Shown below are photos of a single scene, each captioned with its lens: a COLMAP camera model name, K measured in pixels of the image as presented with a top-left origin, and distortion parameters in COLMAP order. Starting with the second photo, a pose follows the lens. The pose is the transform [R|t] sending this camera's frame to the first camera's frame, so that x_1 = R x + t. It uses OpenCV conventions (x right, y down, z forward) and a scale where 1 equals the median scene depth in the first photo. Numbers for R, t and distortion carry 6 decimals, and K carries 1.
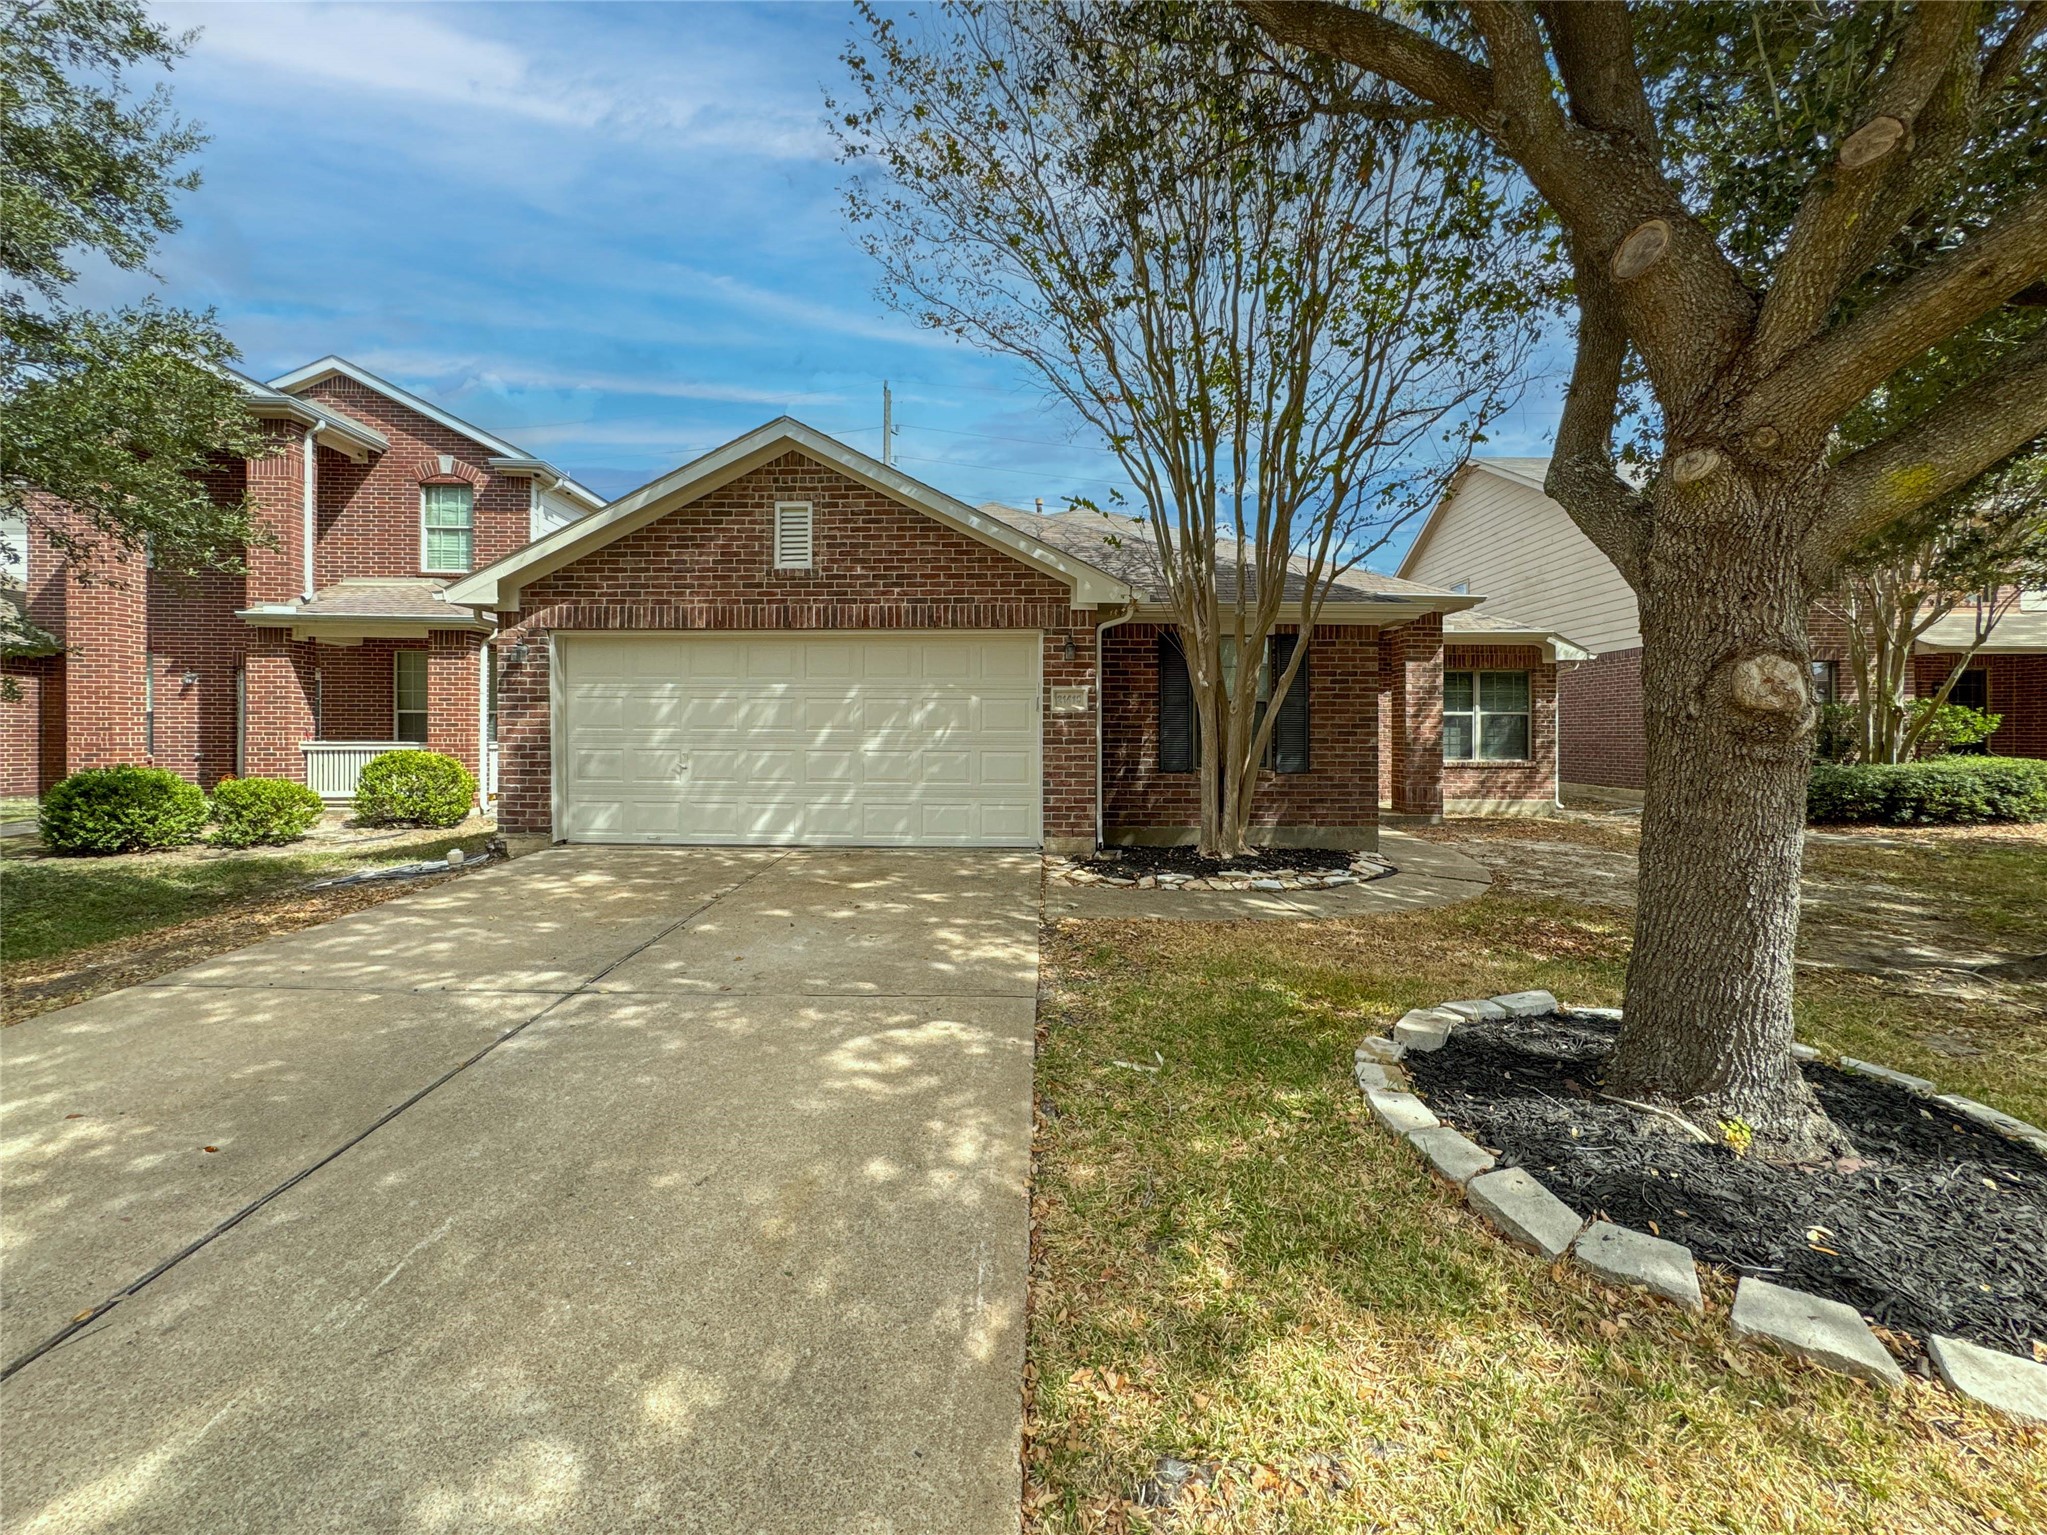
lens RADIAL K [[825.4, 0, 1026.0], [0, 825.4, 758.1], [0, 0, 1]] dist [0.013167, 0.000160]
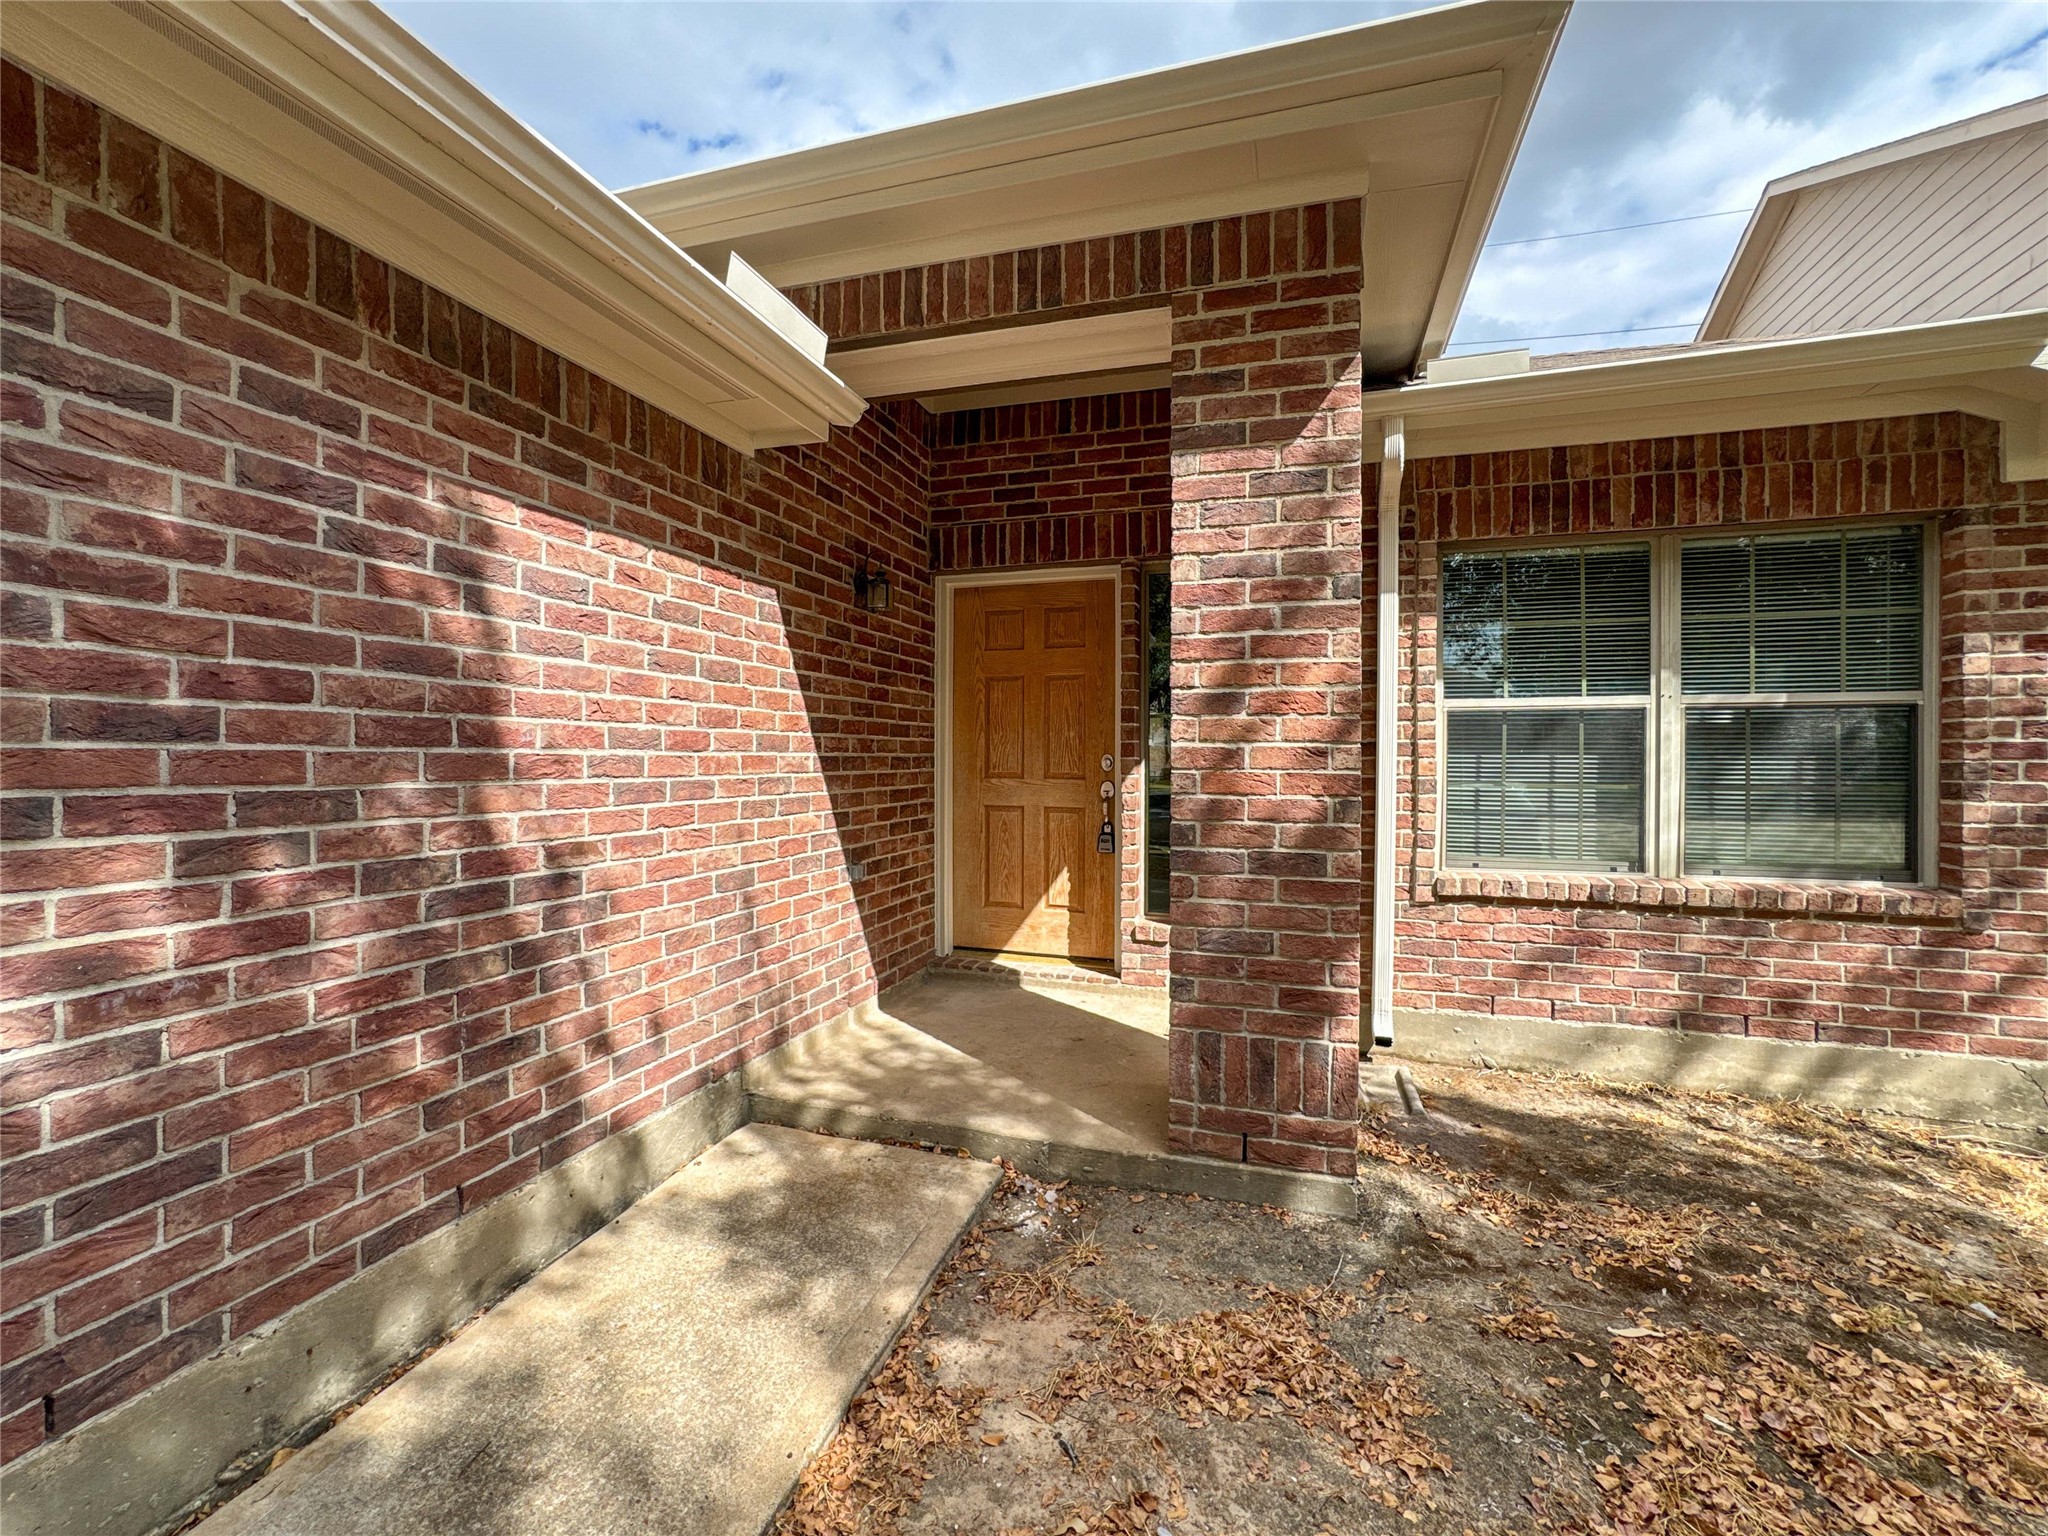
lens RADIAL K [[825.8, 0, 1030.1], [0, 825.8, 765.7], [0, 0, 1]] dist [0.013167, 0.000160]
pose [[0.953953, 0.006549, -0.299883, 0.487840], [-0.011460, 0.999827, -0.014622, -0.030835], [0.299736, 0.017386, 0.953864, 0.779815]]
